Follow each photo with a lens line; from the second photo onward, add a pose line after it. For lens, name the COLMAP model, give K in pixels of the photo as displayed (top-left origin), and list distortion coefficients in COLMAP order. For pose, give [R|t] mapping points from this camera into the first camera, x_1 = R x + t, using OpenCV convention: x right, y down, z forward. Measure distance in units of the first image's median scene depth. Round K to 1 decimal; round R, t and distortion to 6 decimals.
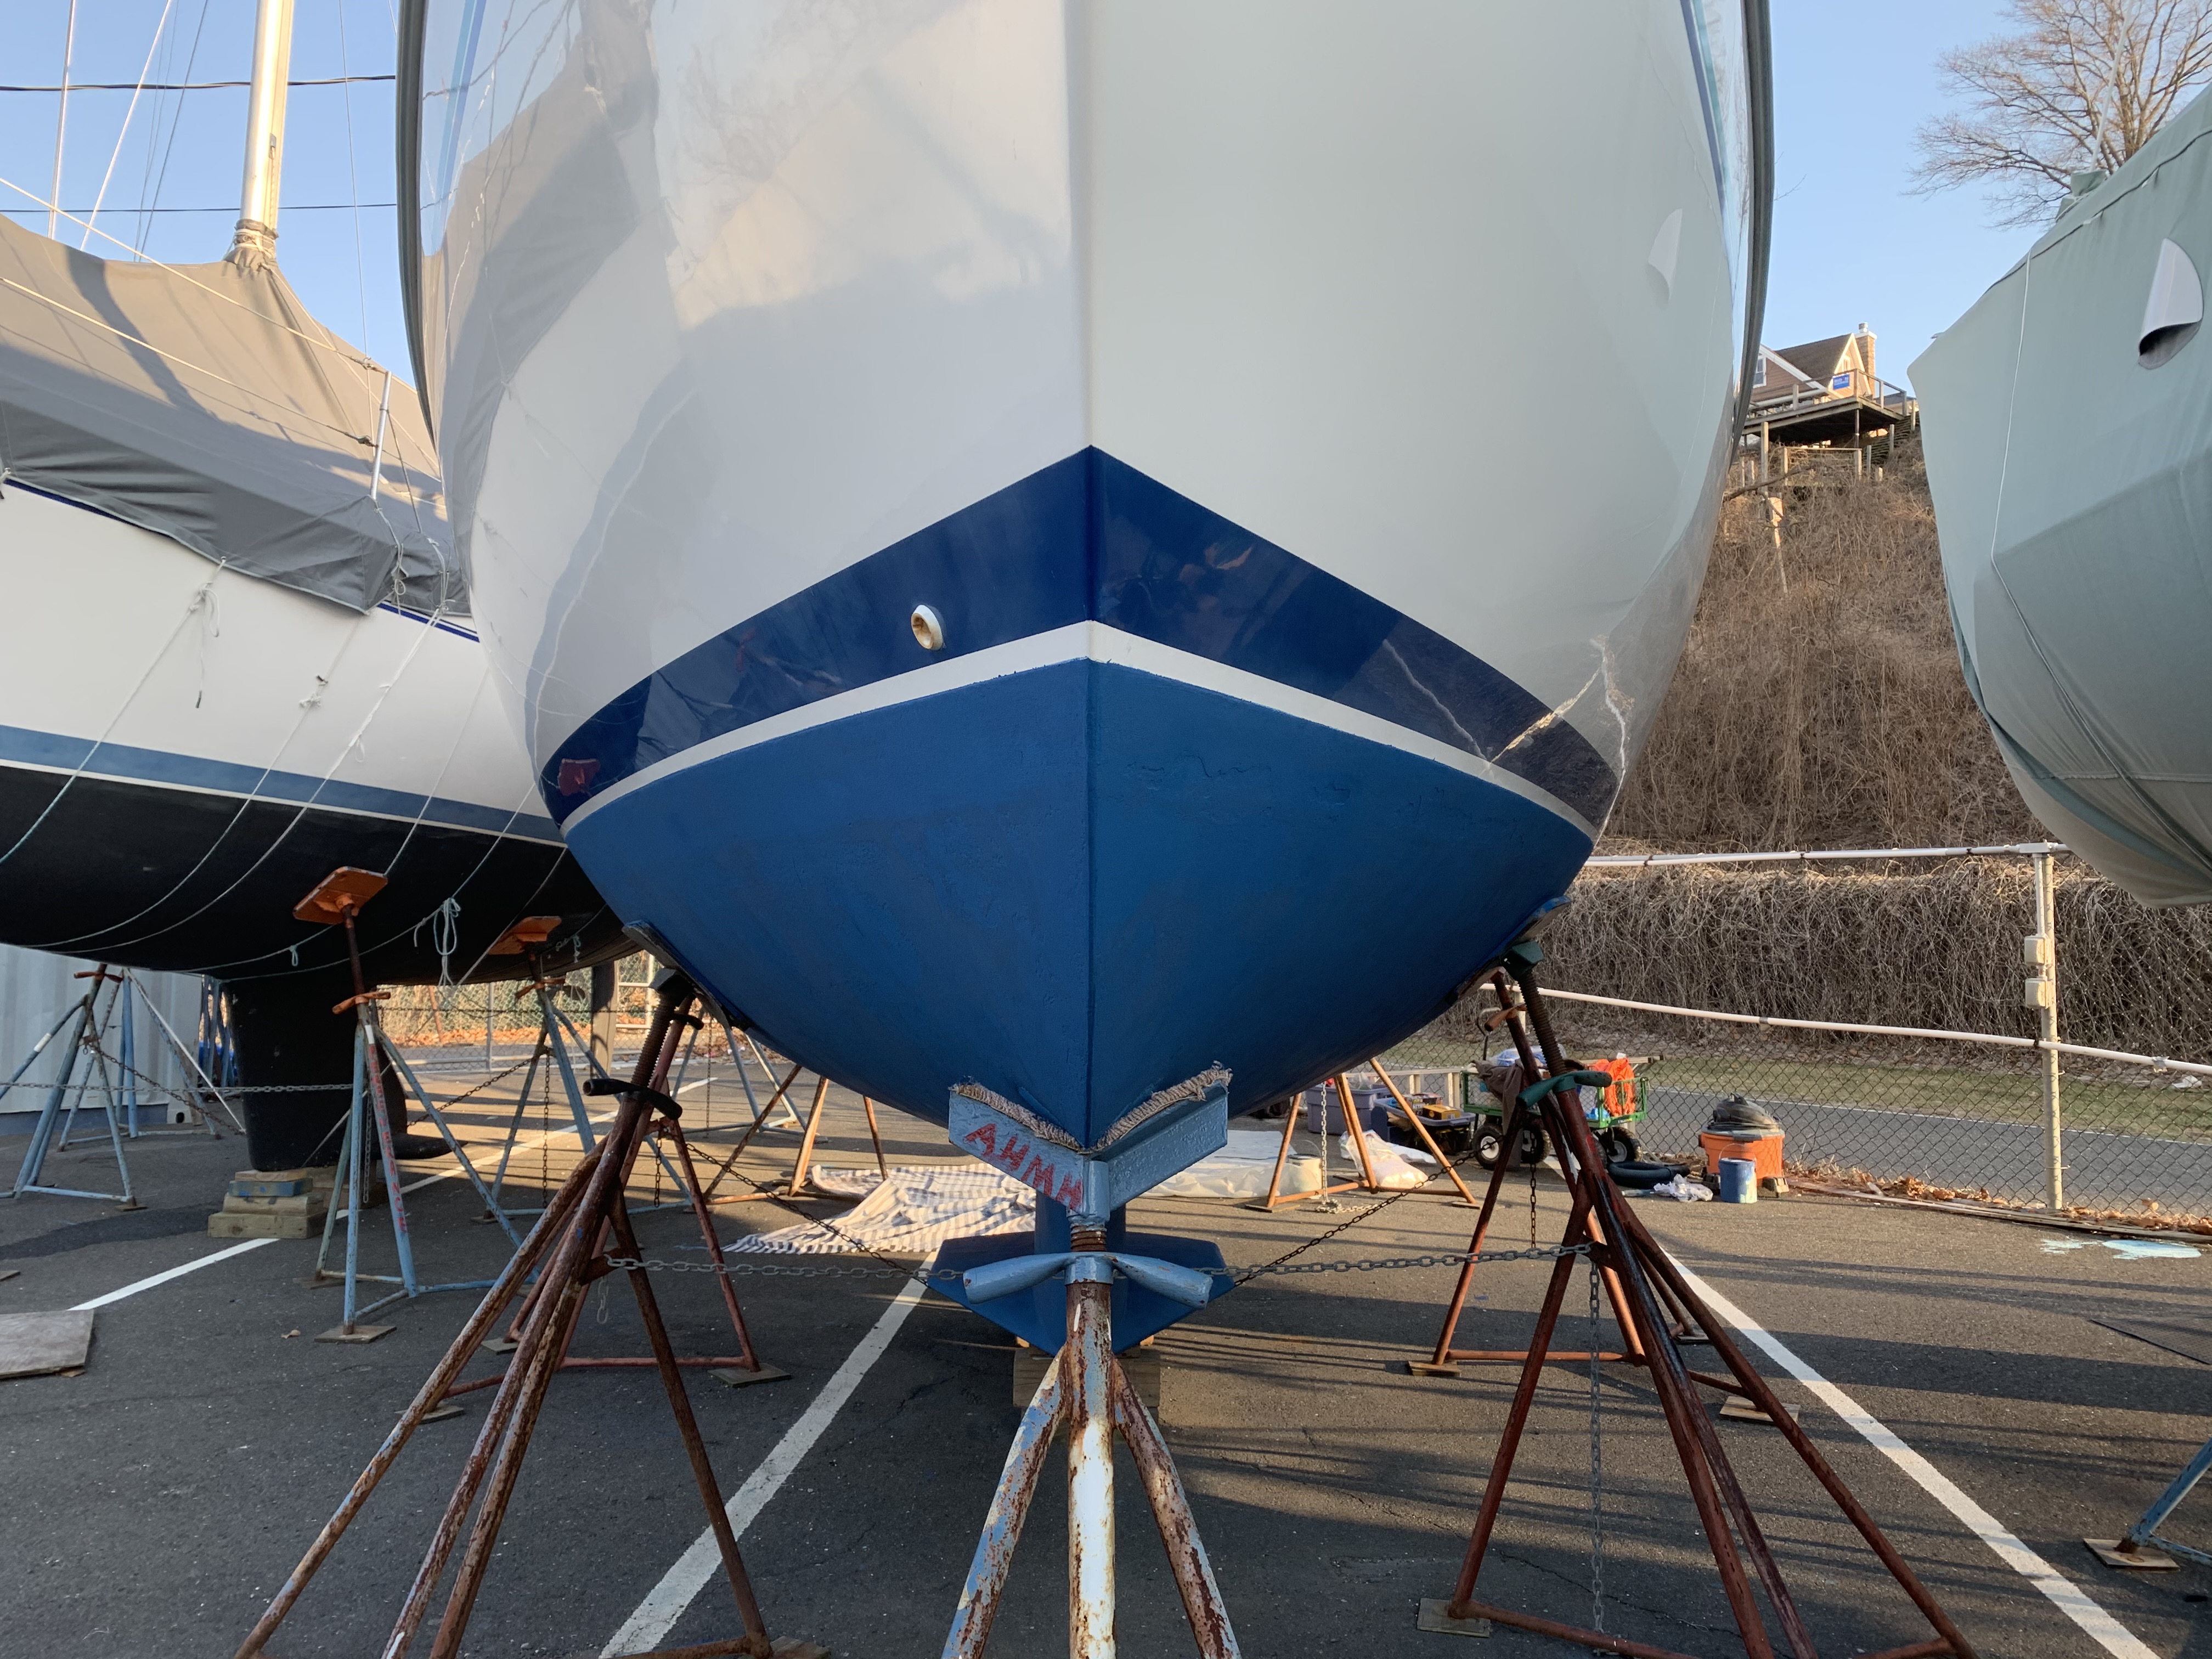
lens RADIAL K [[1667.3, 0, 1106.0], [0, 1667.3, 829.5], [0, 0, 1]] dist [0.004368, -0.014924]
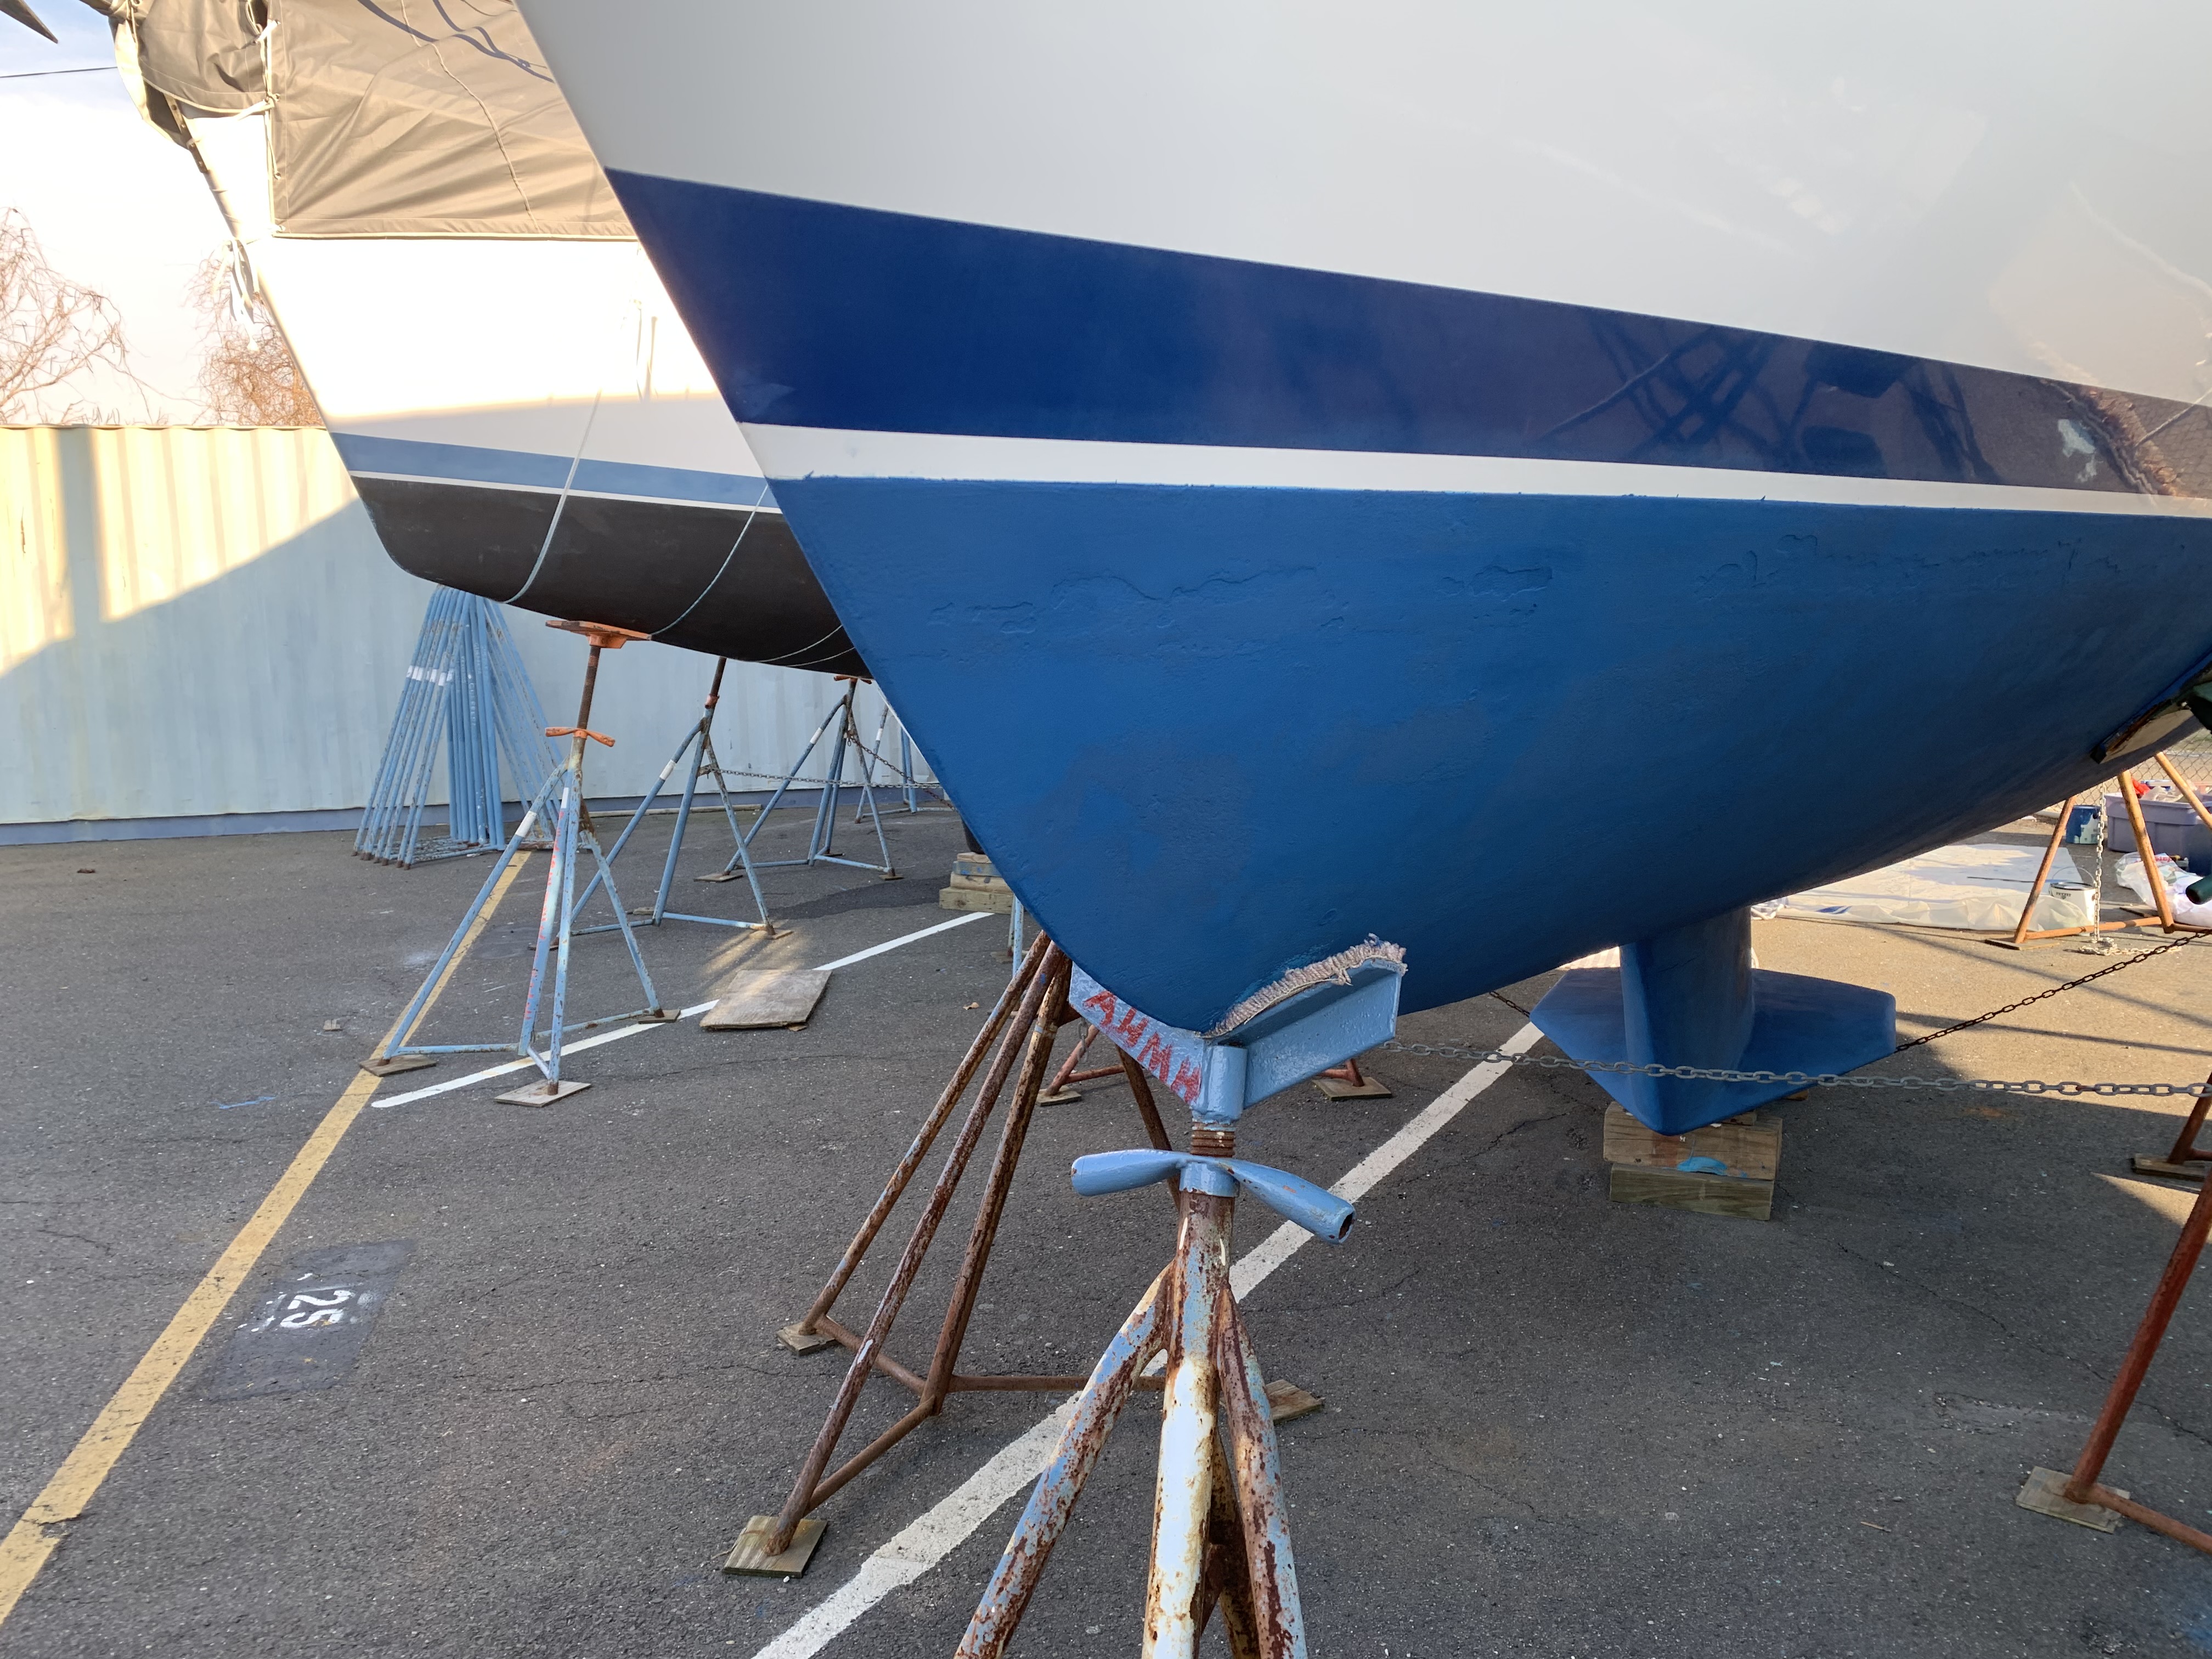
lens RADIAL K [[1684.2, 0, 1075.8], [0, 1684.2, 808.3], [0, 0, 1]] dist [0.014046, -0.007849]
pose [[0.903550, 0.030679, -0.427384, 0.121902], [0.043933, 0.985544, 0.163627, -0.022818], [0.426225, -0.166622, 0.889140, 0.116628]]
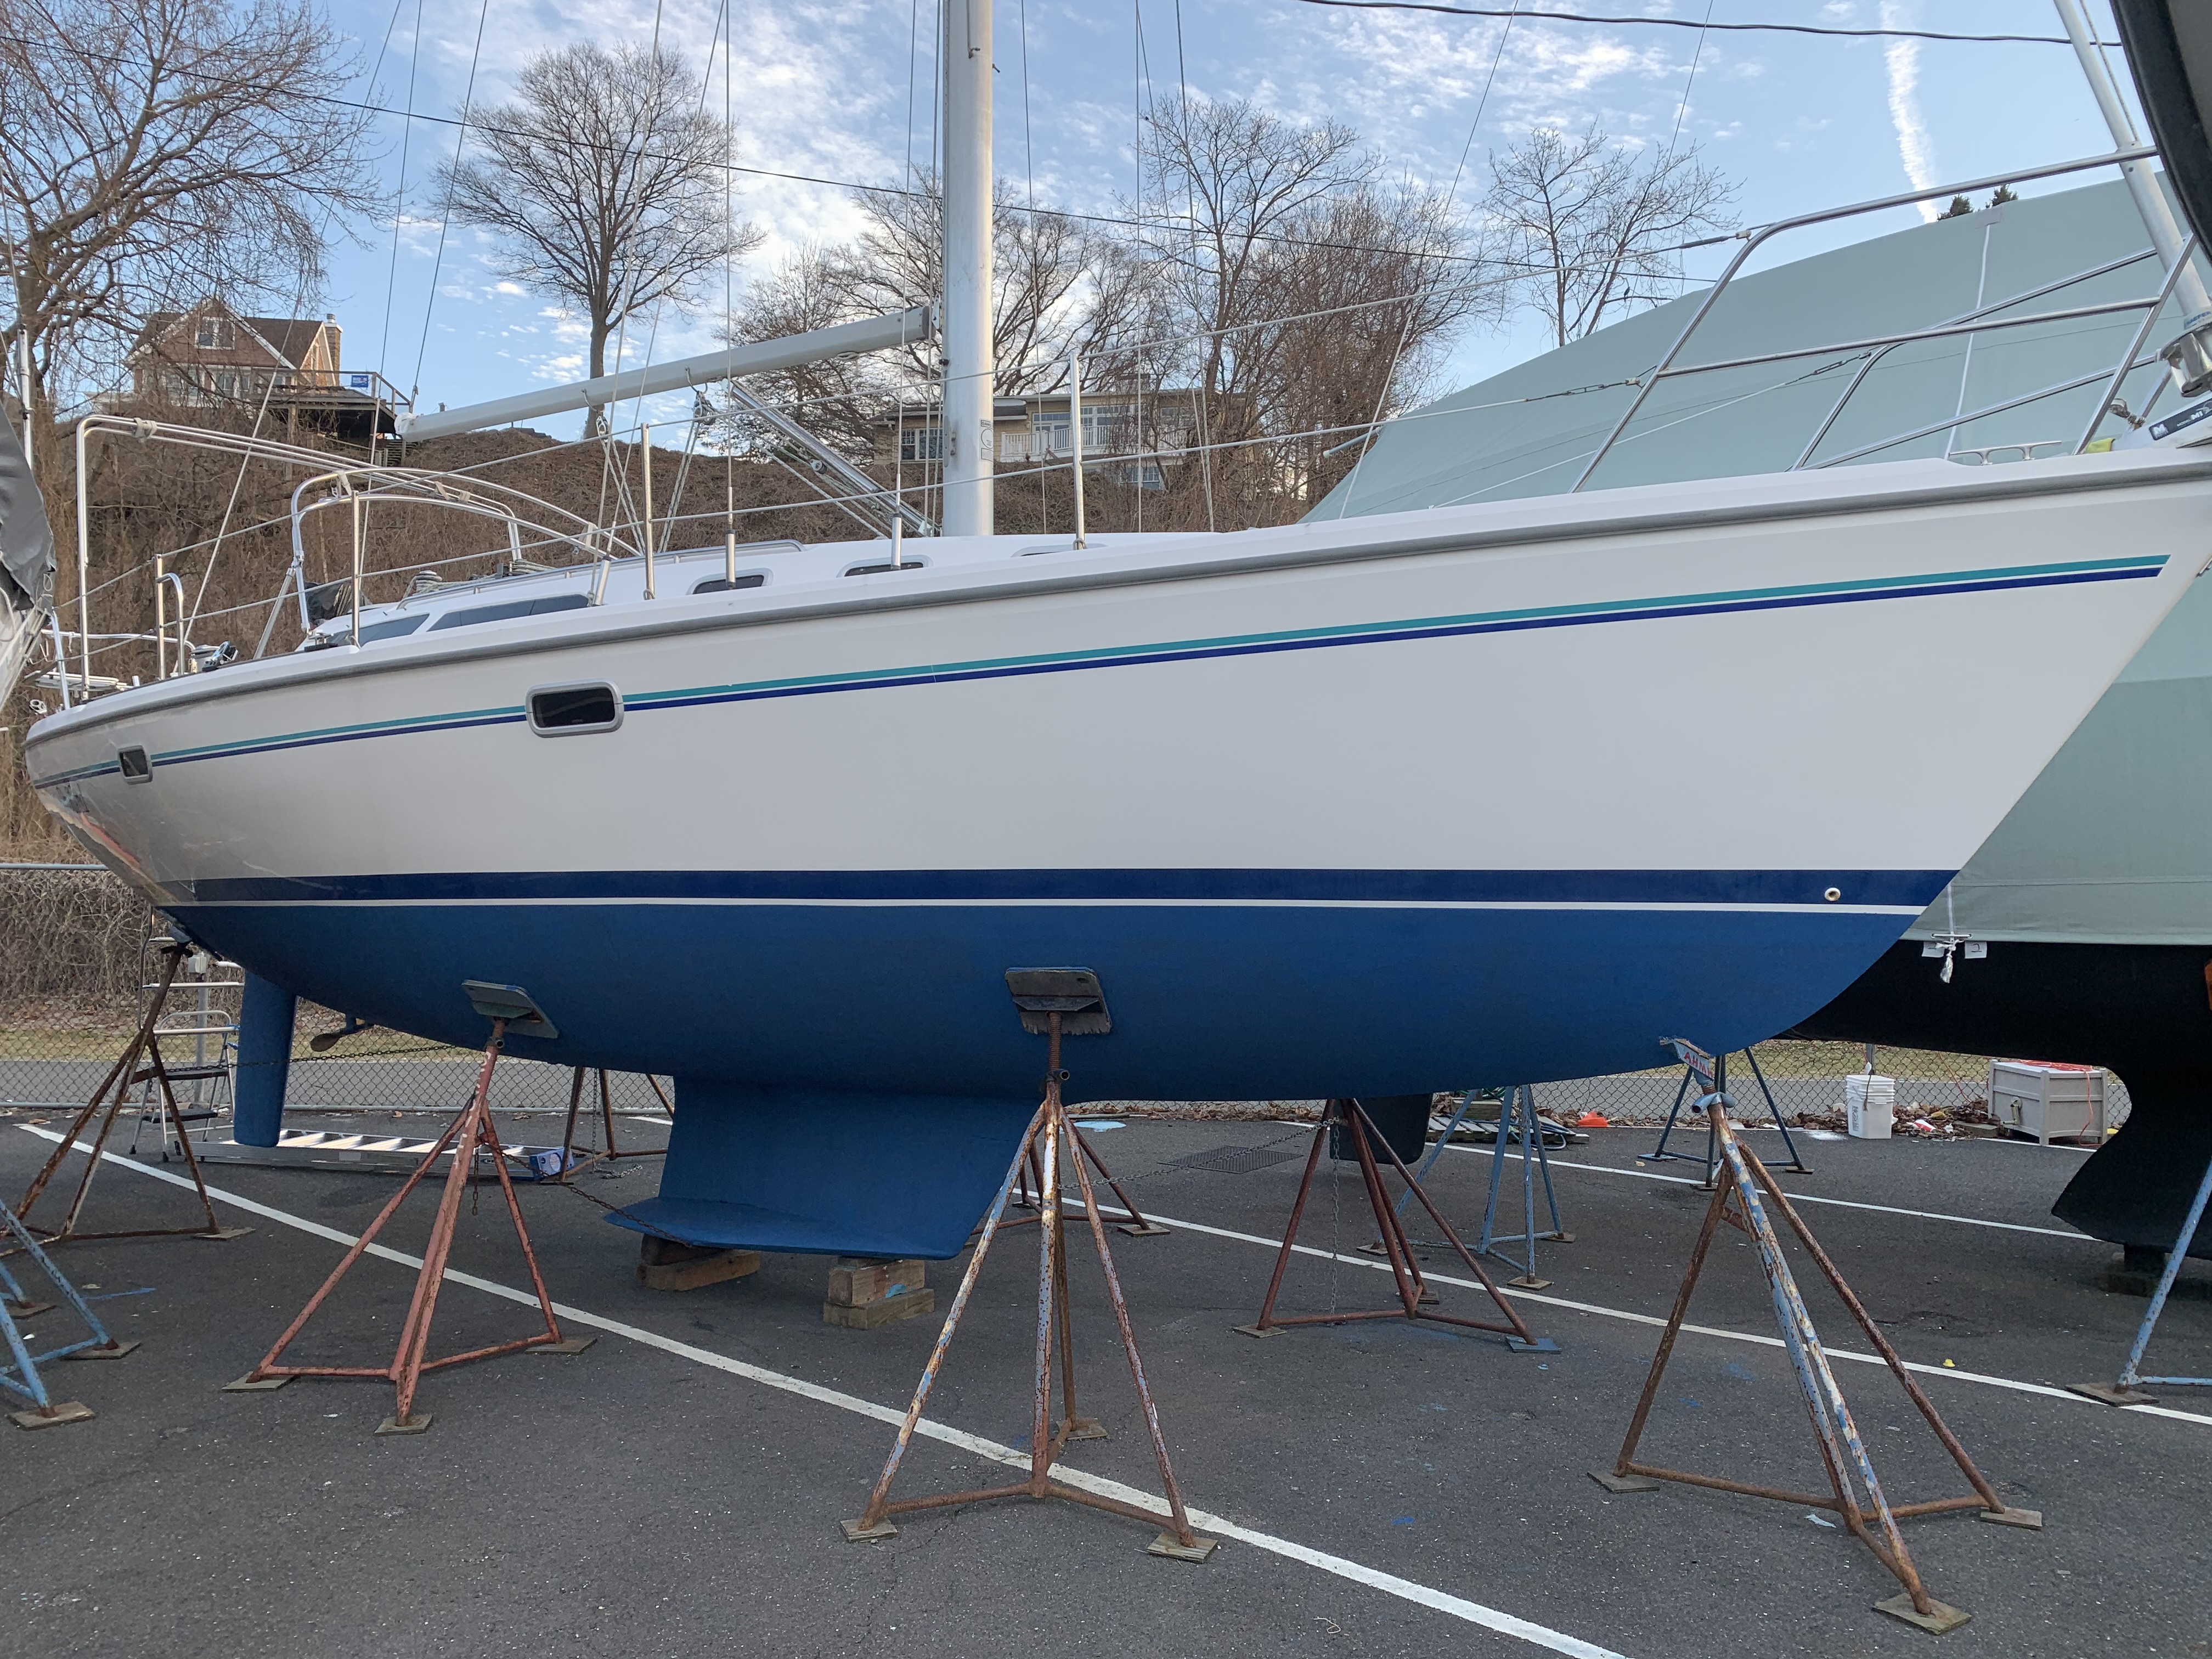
lens RADIAL K [[1667.3, 0, 1106.0], [0, 1667.3, 829.5], [0, 0, 1]] dist [0.004368, -0.014924]
pose [[0.600424, 0.043216, 0.798513, -1.370861], [-0.053829, 0.998458, -0.013562, -0.045372], [-0.797868, -0.034840, 0.601825, 0.044293]]
